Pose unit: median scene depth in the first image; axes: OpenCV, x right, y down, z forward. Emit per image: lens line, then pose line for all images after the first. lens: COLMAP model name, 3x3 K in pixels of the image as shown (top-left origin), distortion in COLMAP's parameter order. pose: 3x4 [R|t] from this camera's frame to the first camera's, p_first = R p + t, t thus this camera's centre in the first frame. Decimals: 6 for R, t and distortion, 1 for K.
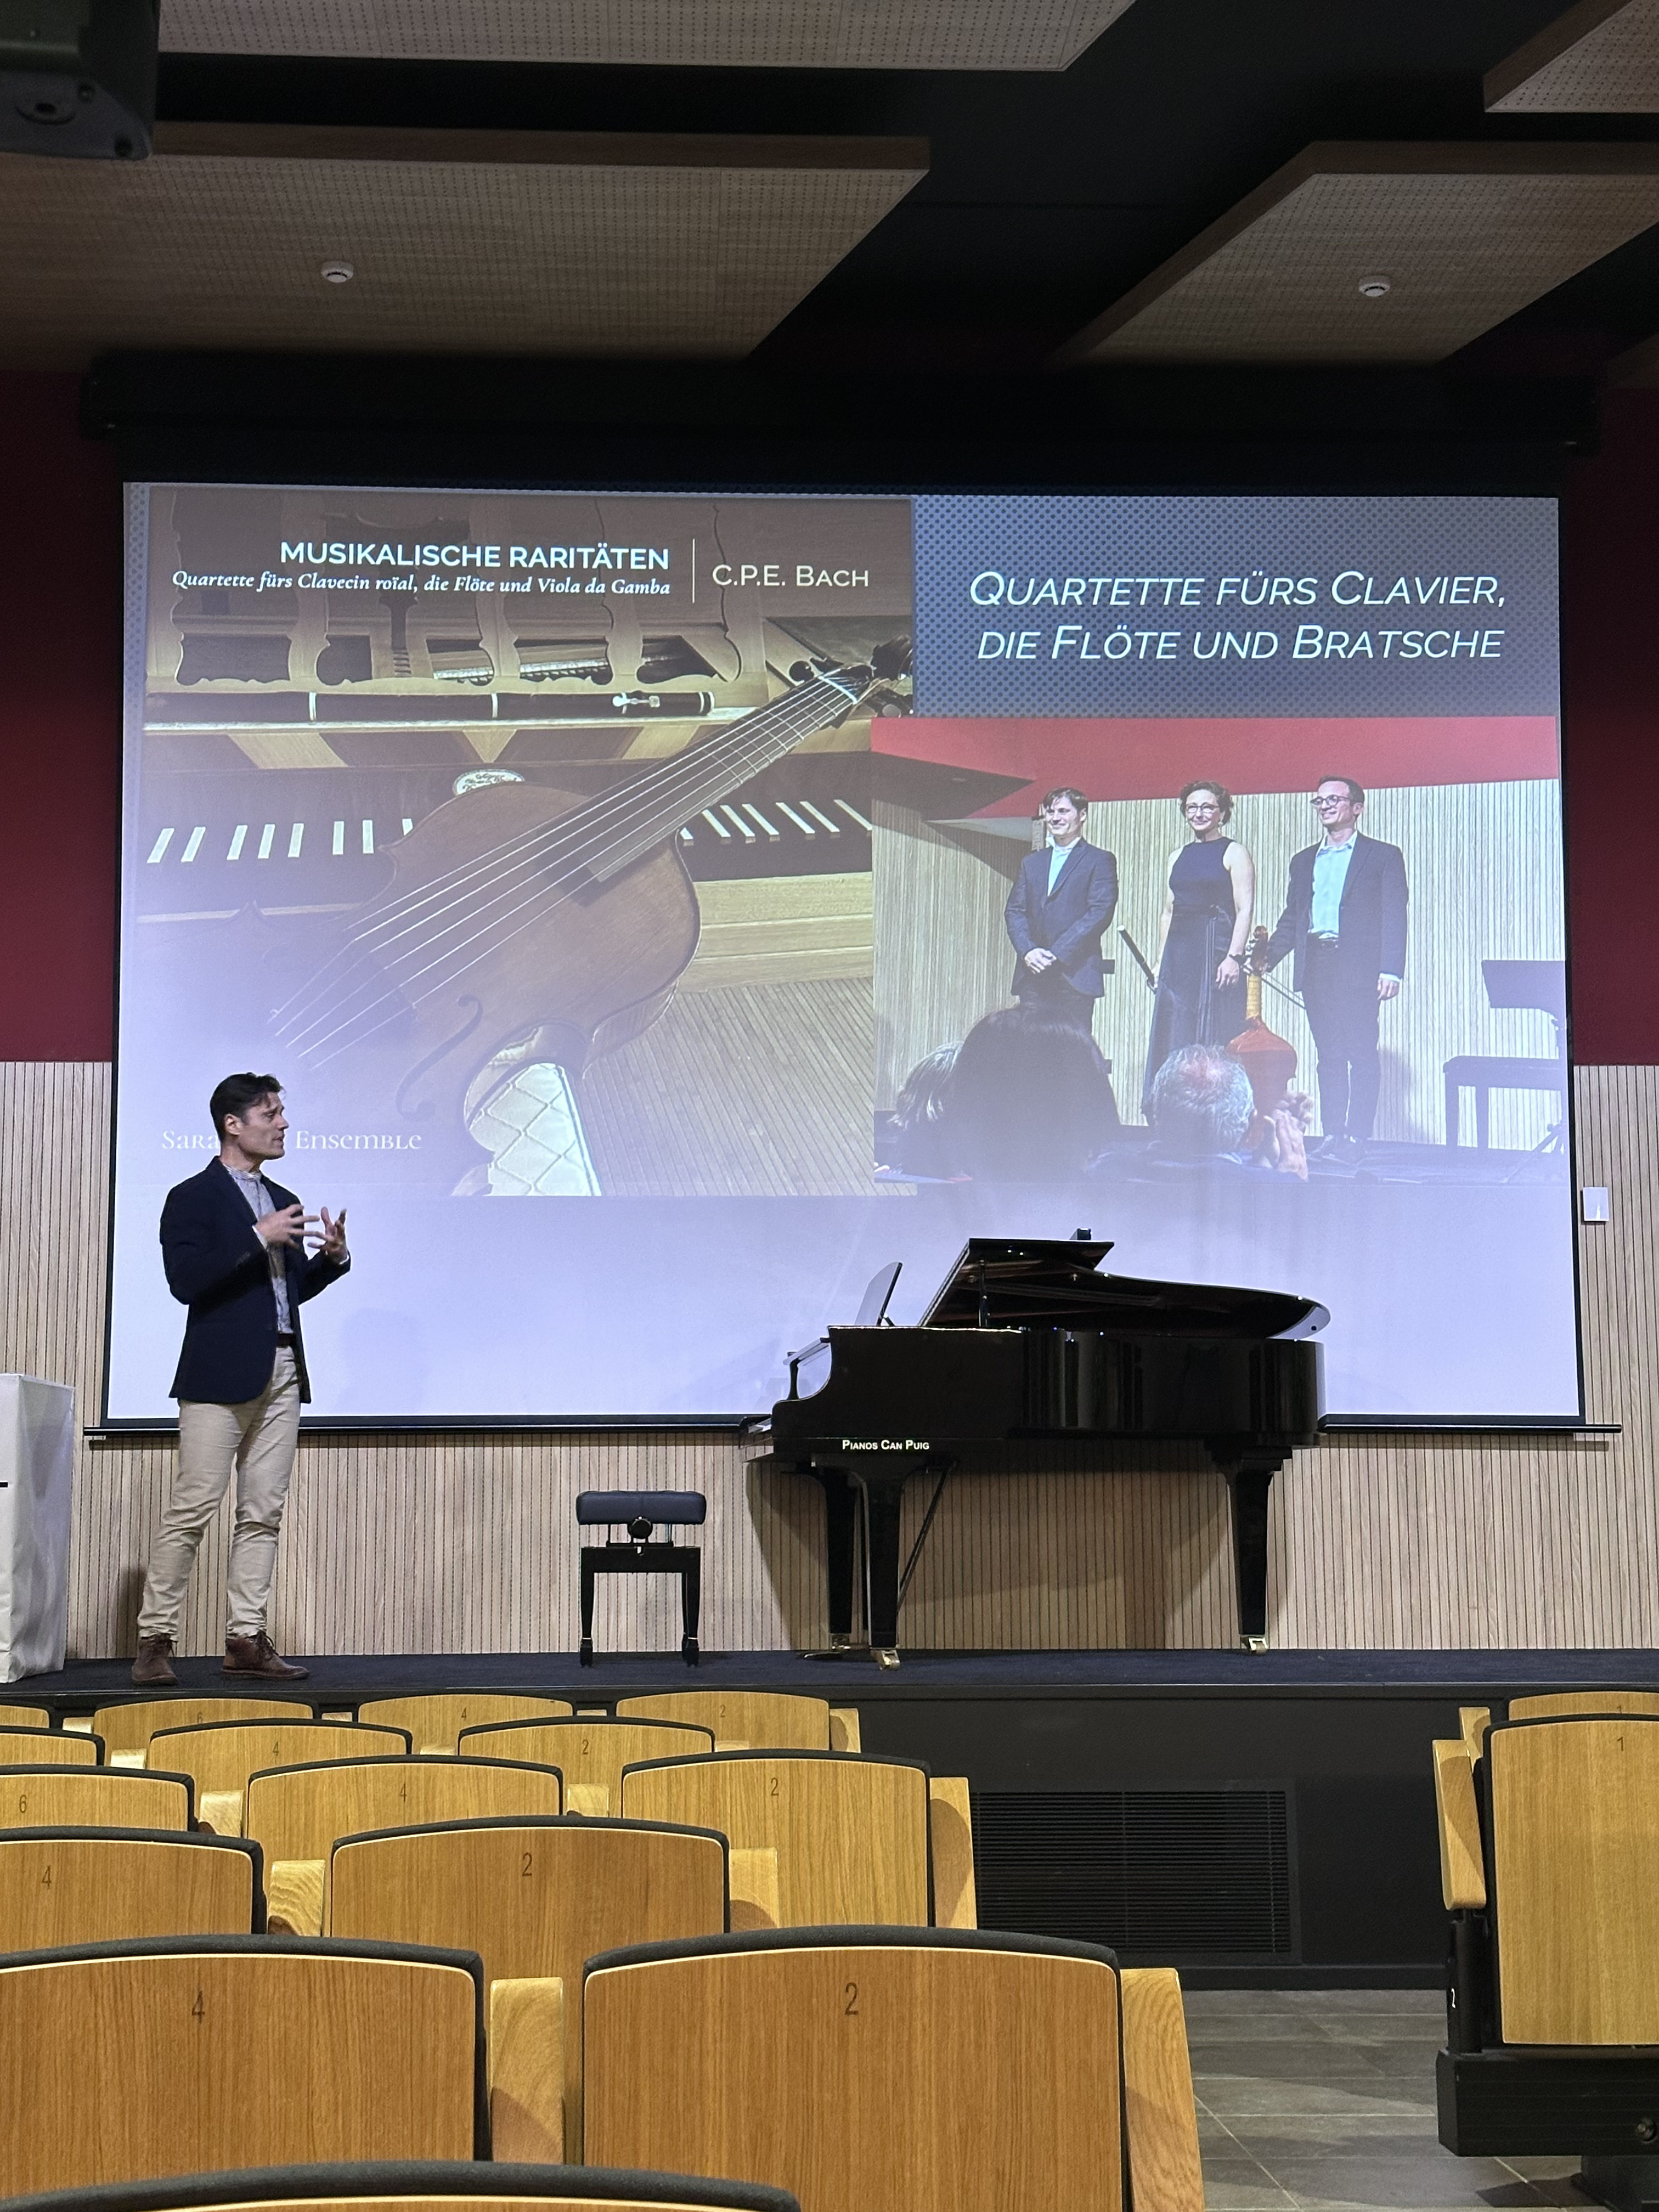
lens RADIAL K [[3274.3, 0, 835.3], [0, 3274.3, 1099.5], [0, 0, 1]] dist [0.145157, -0.019188]
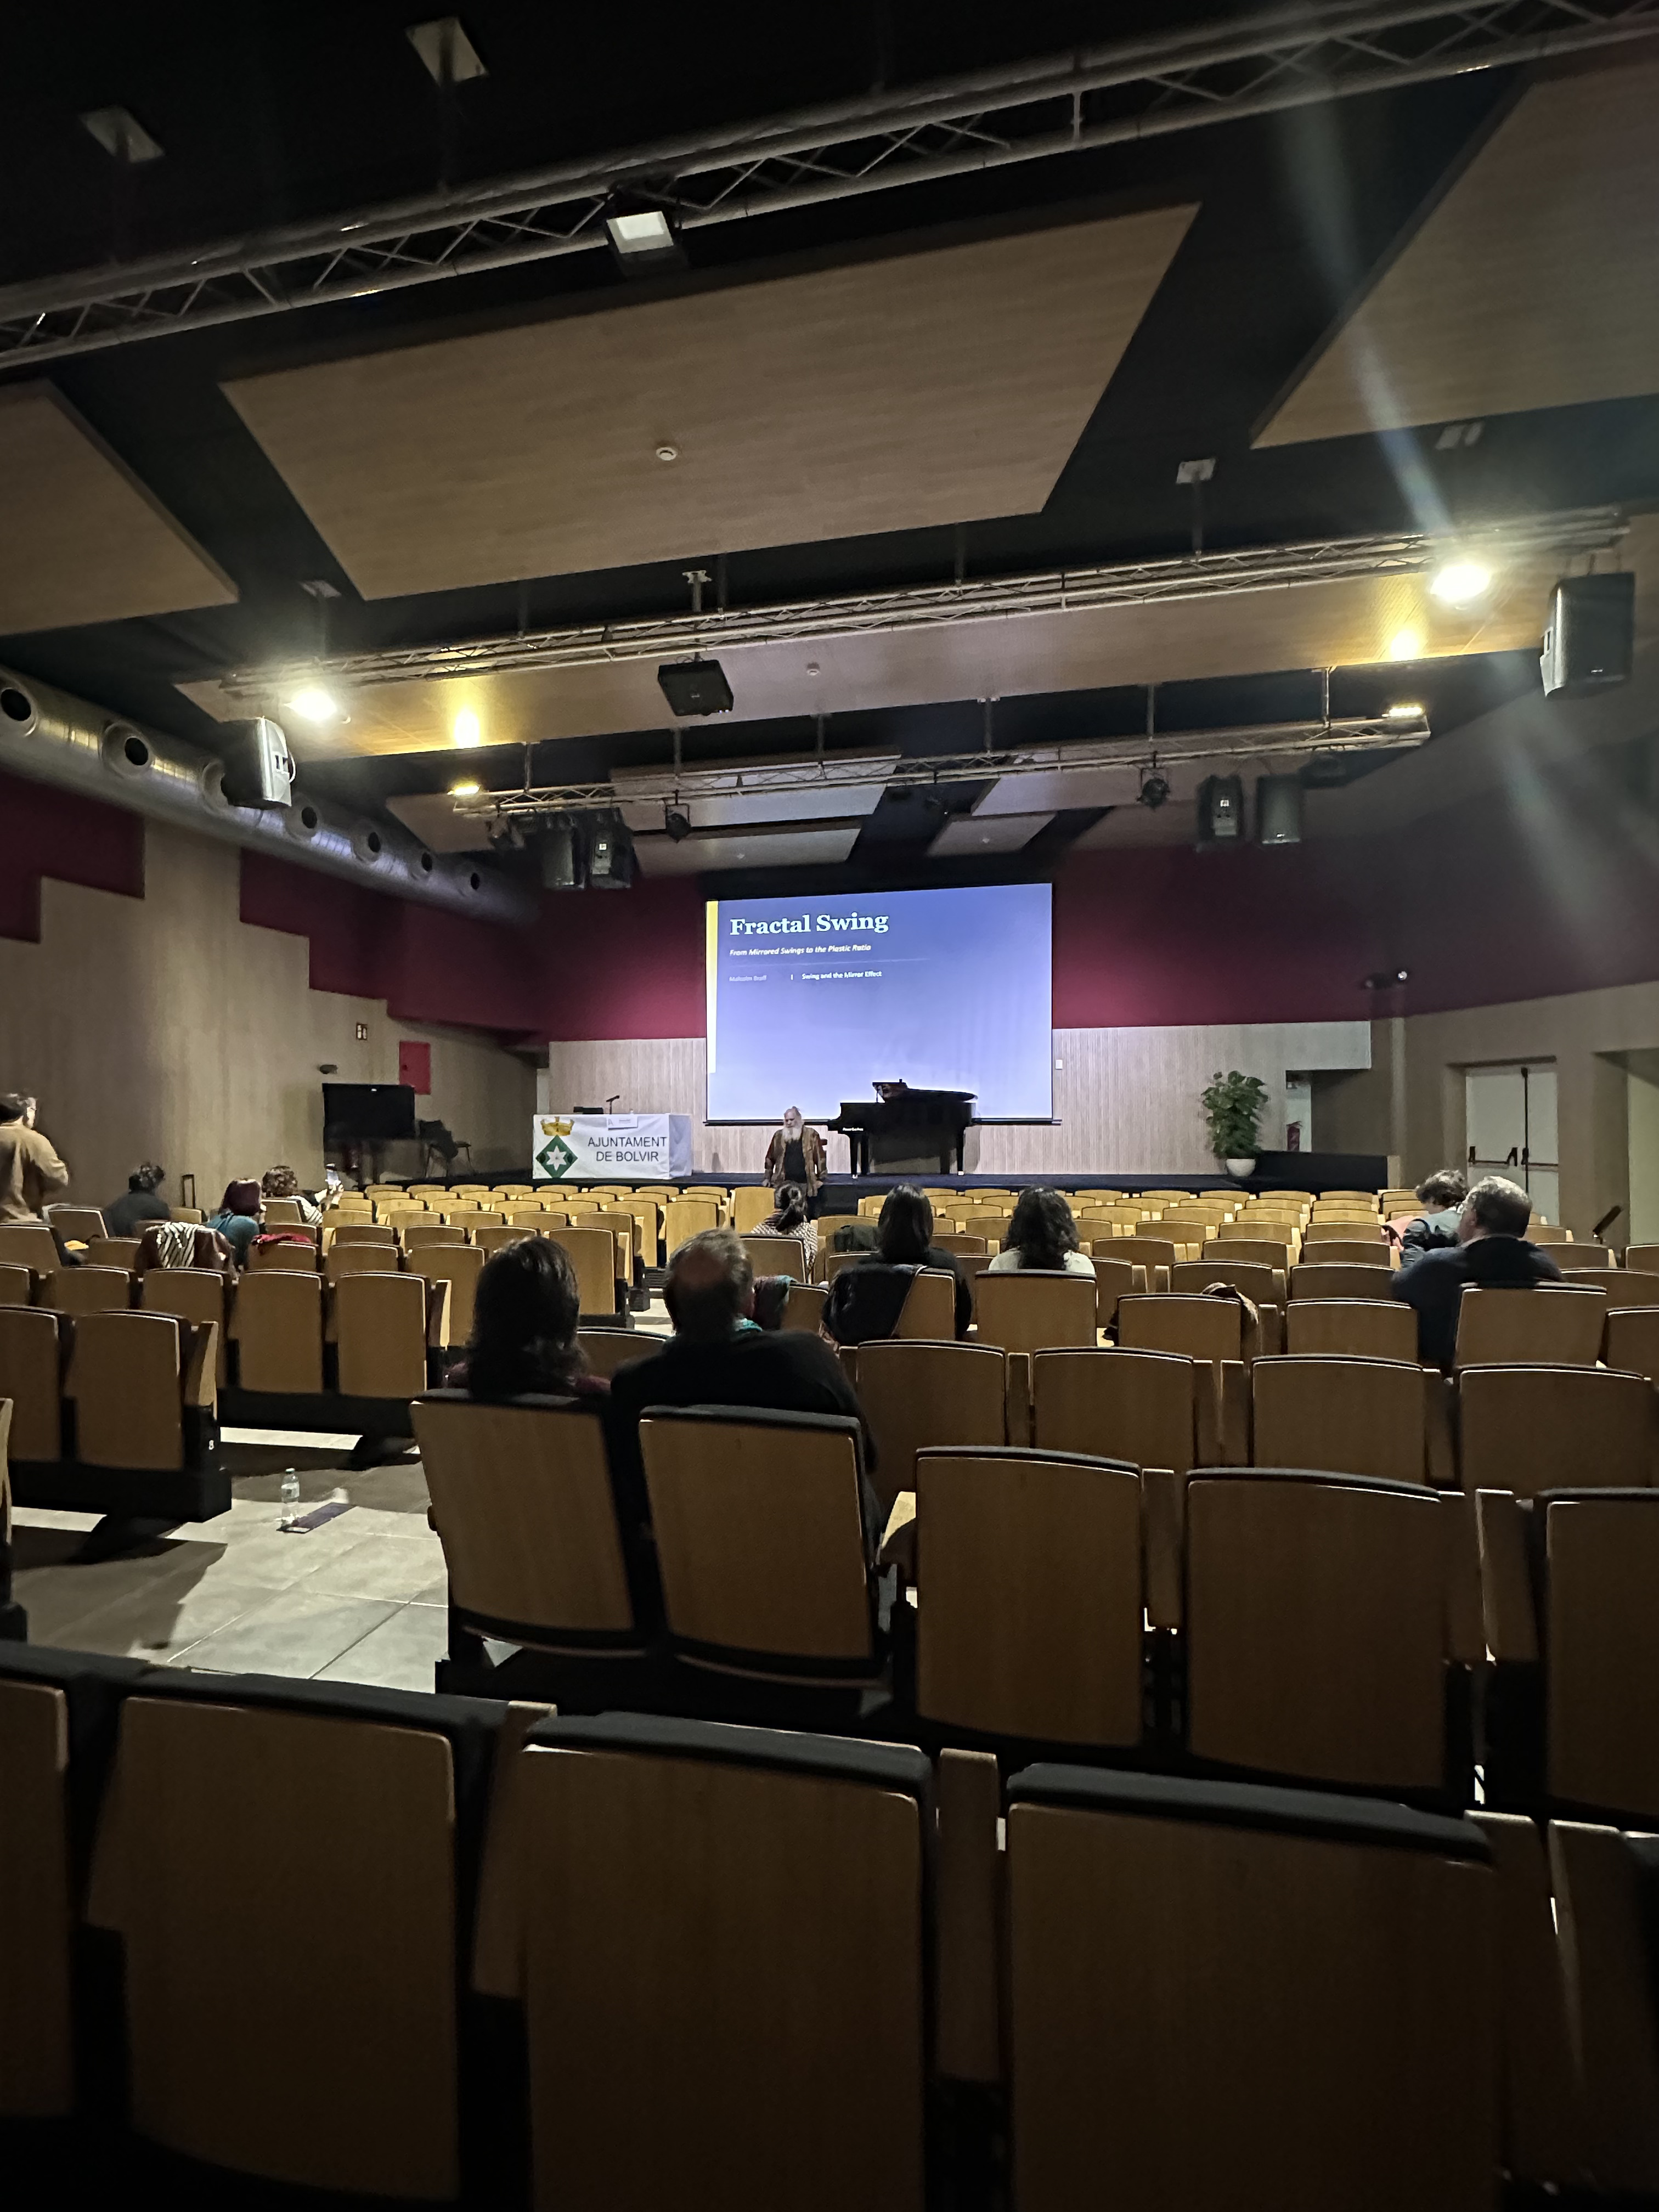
lens RADIAL K [[1033.9, 0, 833.7], [0, 1033.9, 1105.0], [0, 0, 1]] dist [0.001243, 0.000064]
pose [[0.965754, -0.006178, -0.259388, 0.300601], [0.035845, 0.993307, 0.109802, -0.068565], [0.256973, -0.115339, 0.959511, -0.283279]]
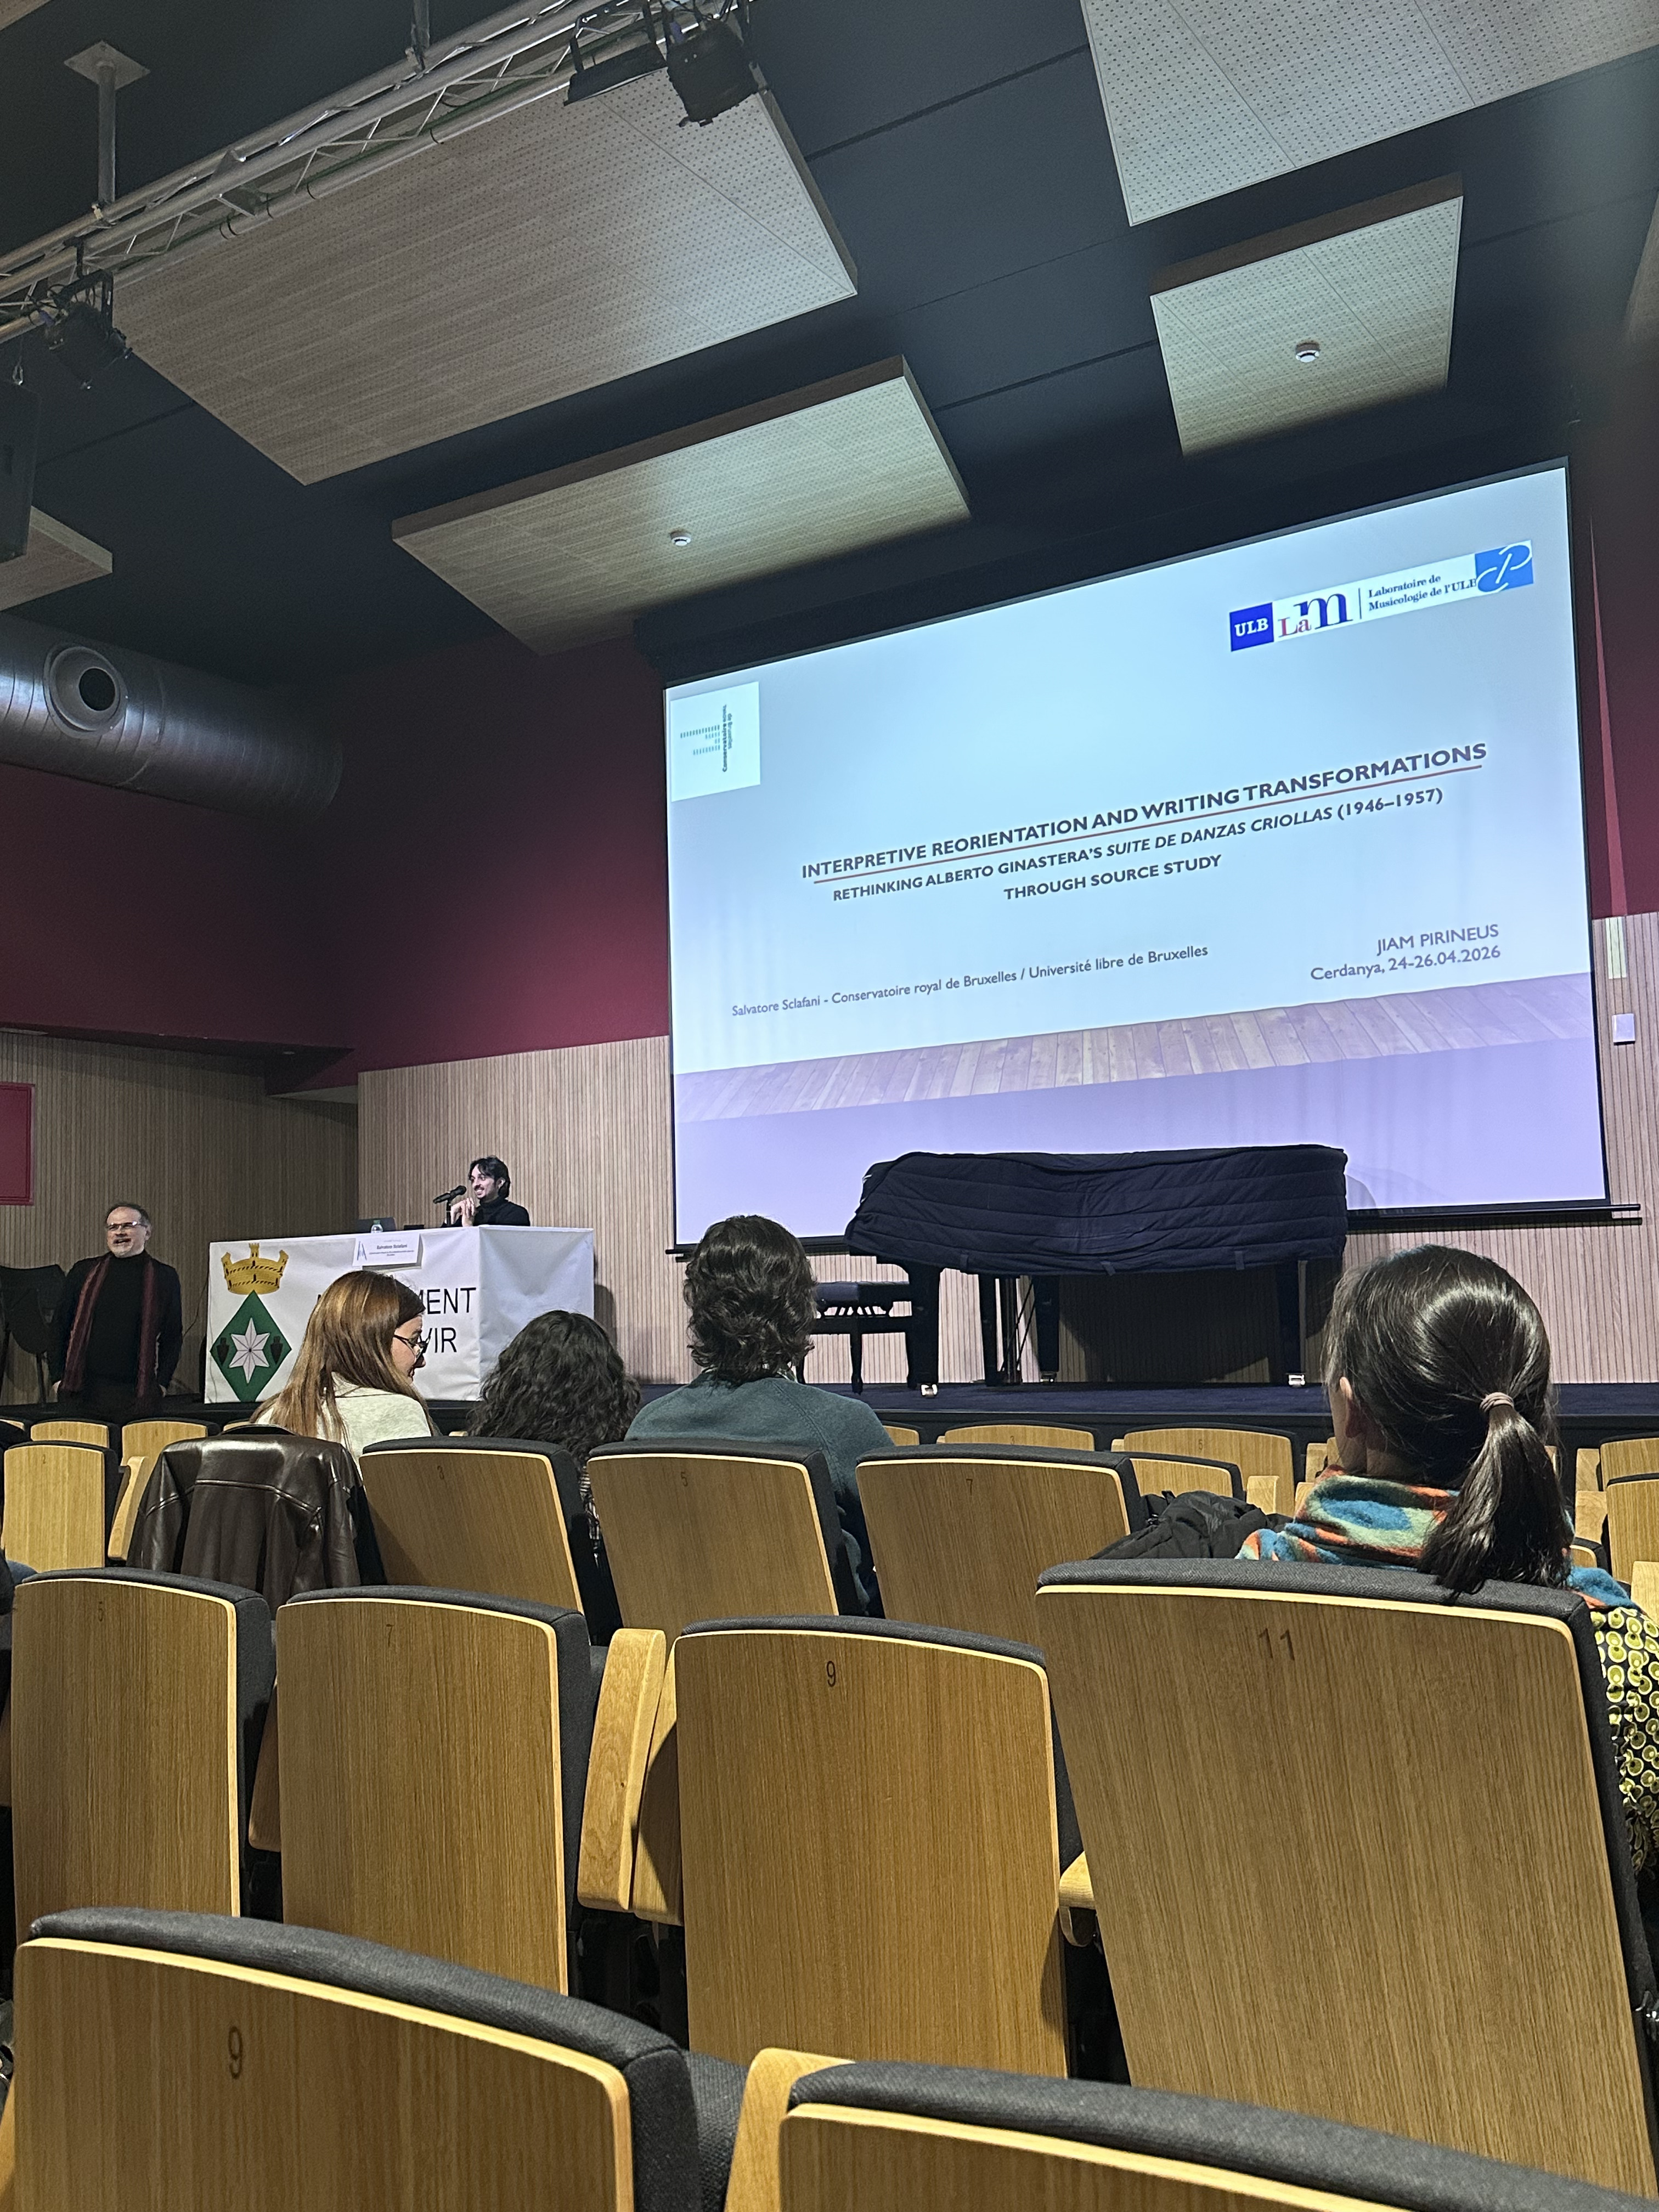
lens RADIAL K [[1994.9, 0, 829.2], [0, 1994.9, 1099.4], [0, 0, 1]] dist [0.163945, -0.322337]
pose [[0.809950, -0.079726, -0.581055, 0.444430], [0.100243, 0.994958, 0.003214, 0.027009], [0.577869, -0.060850, 0.813858, 0.210508]]
